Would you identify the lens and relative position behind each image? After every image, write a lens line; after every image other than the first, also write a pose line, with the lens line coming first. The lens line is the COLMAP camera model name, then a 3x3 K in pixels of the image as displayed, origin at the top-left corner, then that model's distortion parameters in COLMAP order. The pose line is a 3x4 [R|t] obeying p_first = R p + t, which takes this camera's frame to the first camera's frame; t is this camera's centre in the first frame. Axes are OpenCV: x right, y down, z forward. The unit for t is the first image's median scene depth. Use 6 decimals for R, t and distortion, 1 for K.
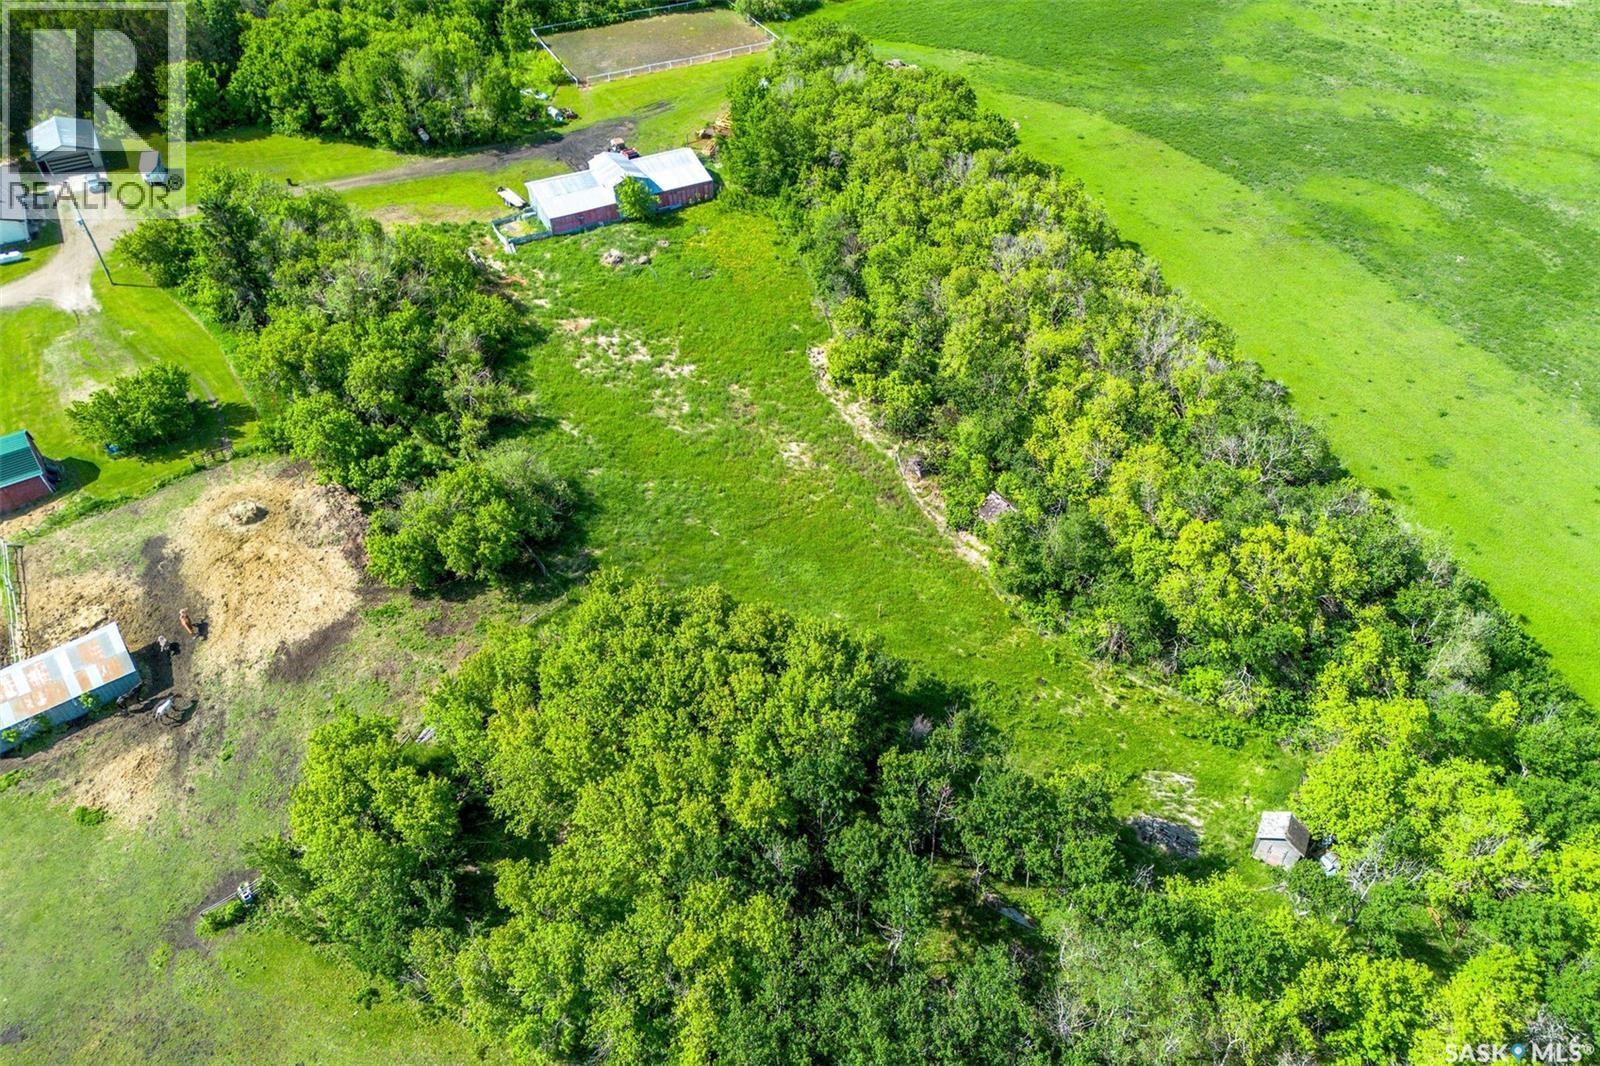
lens RADIAL K [[1118.7, 0, 800.0], [0, 1118.7, 533.0], [0, 0, 1]] dist [0.087238, -0.079074]
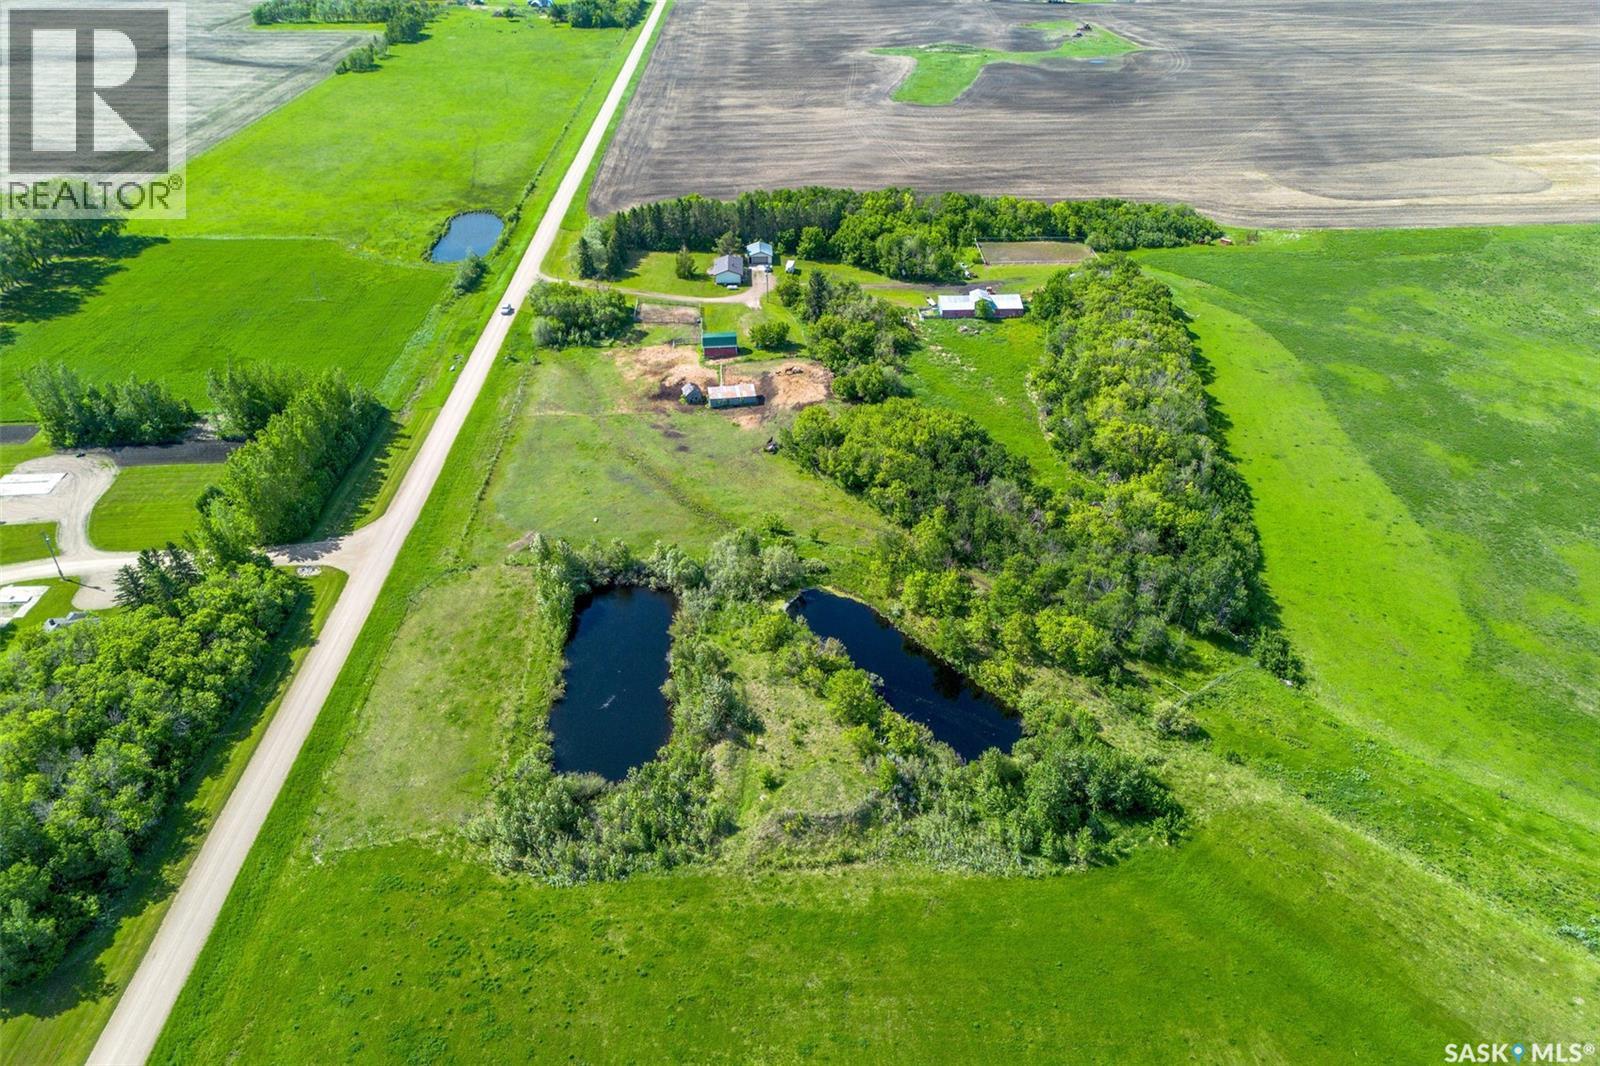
lens RADIAL K [[1118.7, 0, 800.0], [0, 1118.7, 533.0], [0, 0, 1]] dist [0.087238, -0.079074]
pose [[0.895430, 0.240393, -0.374721, 0.535255], [-0.306708, 0.943180, -0.127833, 0.585419], [0.322700, 0.229396, 0.918282, -1.184480]]
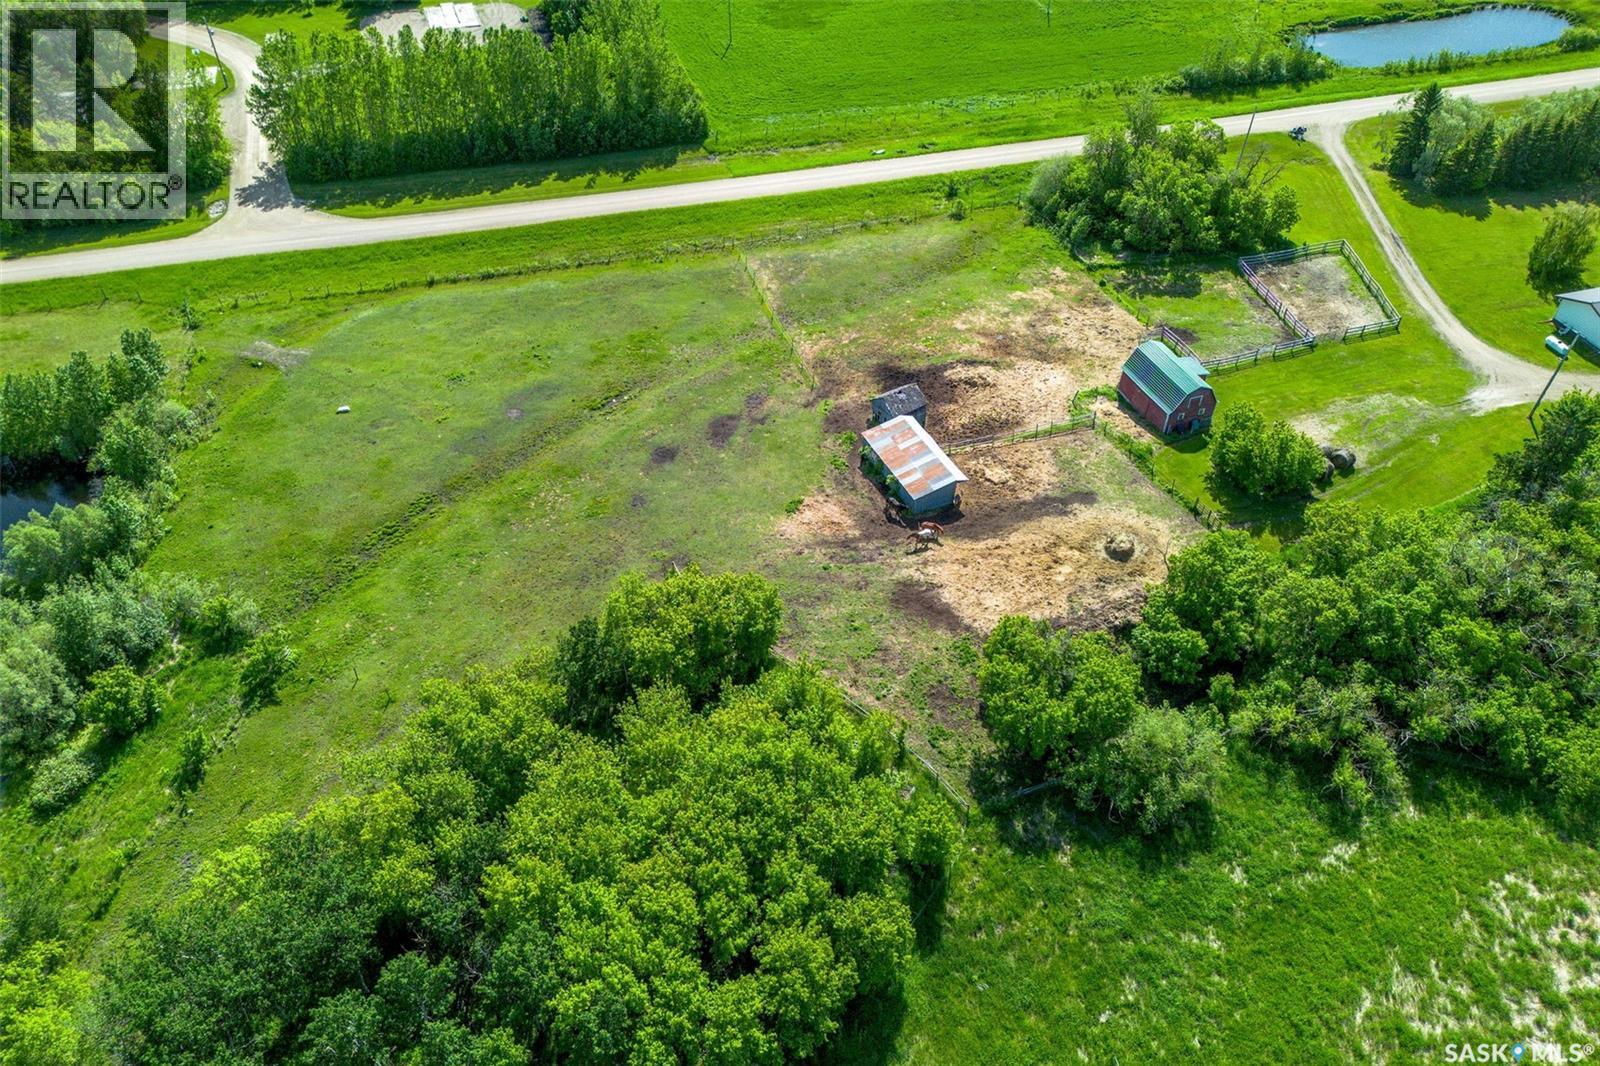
lens RADIAL K [[1118.7, 0, 800.0], [0, 1118.7, 533.0], [0, 0, 1]] dist [0.087238, -0.079074]
pose [[-0.221049, 0.665167, -0.713225, 0.223214], [-0.669182, 0.428552, 0.607074, -0.357329], [0.709460, 0.611470, 0.350387, 0.369089]]
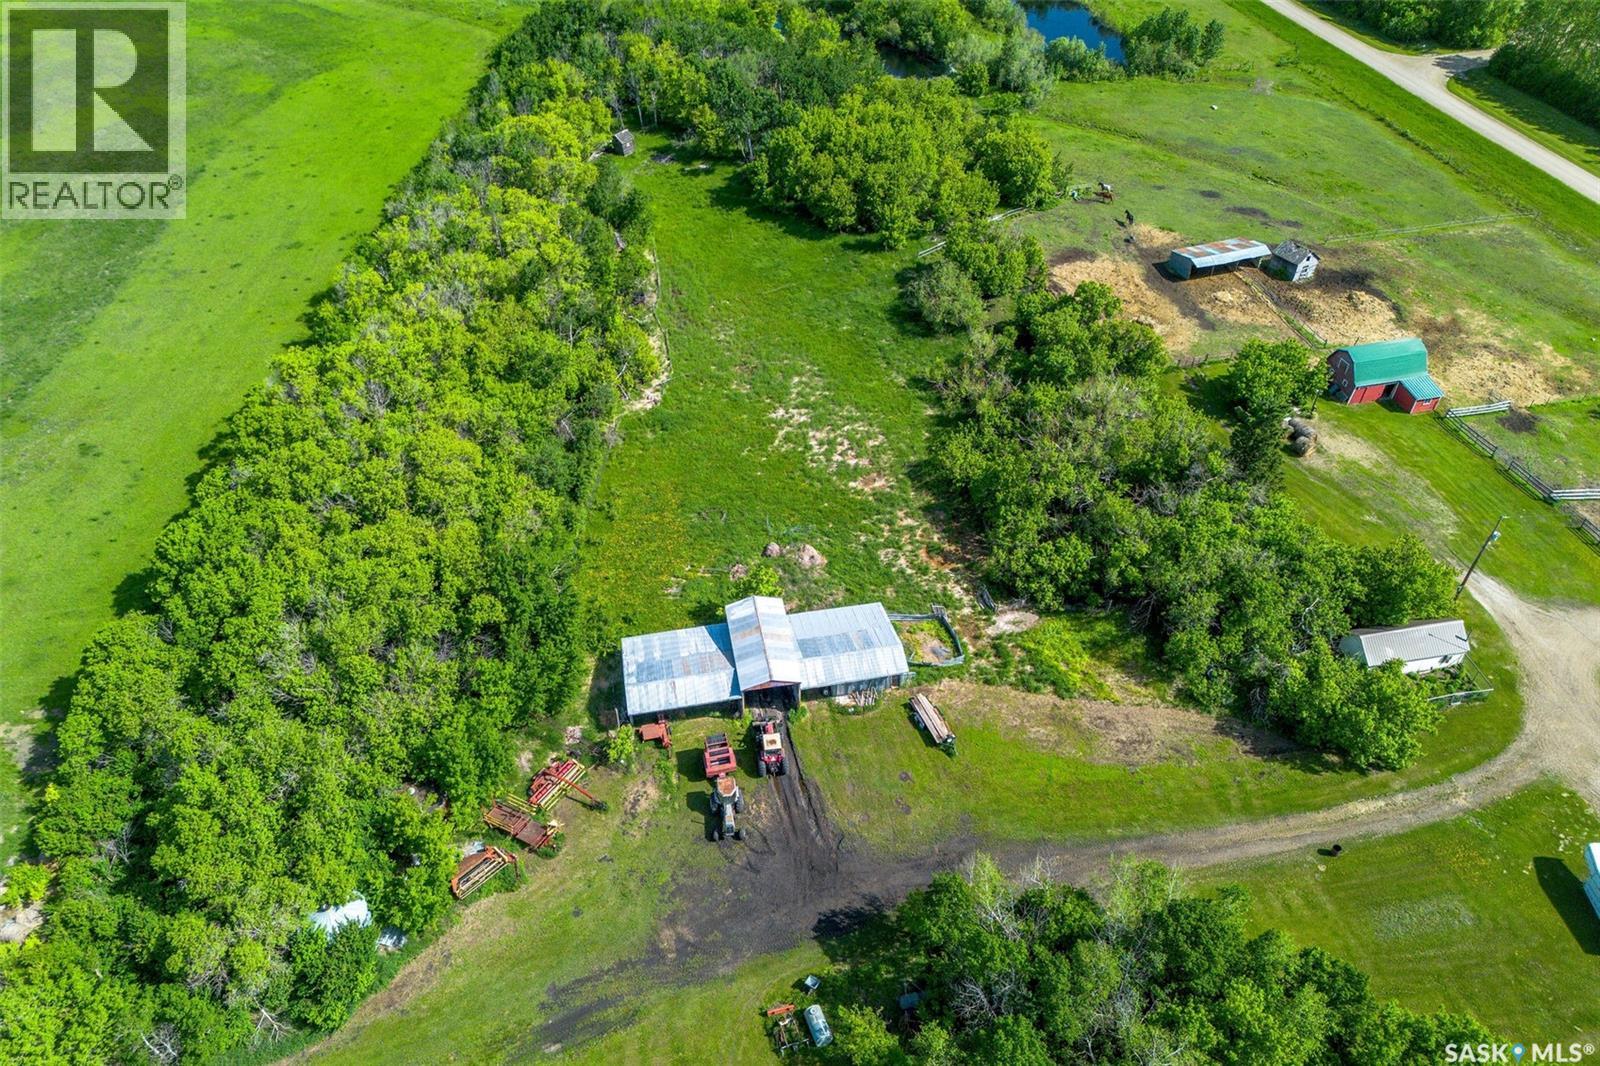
lens RADIAL K [[1118.7, 0, 800.0], [0, 1118.7, 533.0], [0, 0, 1]] dist [0.087238, -0.079074]
pose [[-0.952077, -0.211297, 0.221140, -0.367664], [0.203402, 0.102567, 0.973708, -1.123136], [-0.228424, 0.972025, -0.054674, 1.155975]]
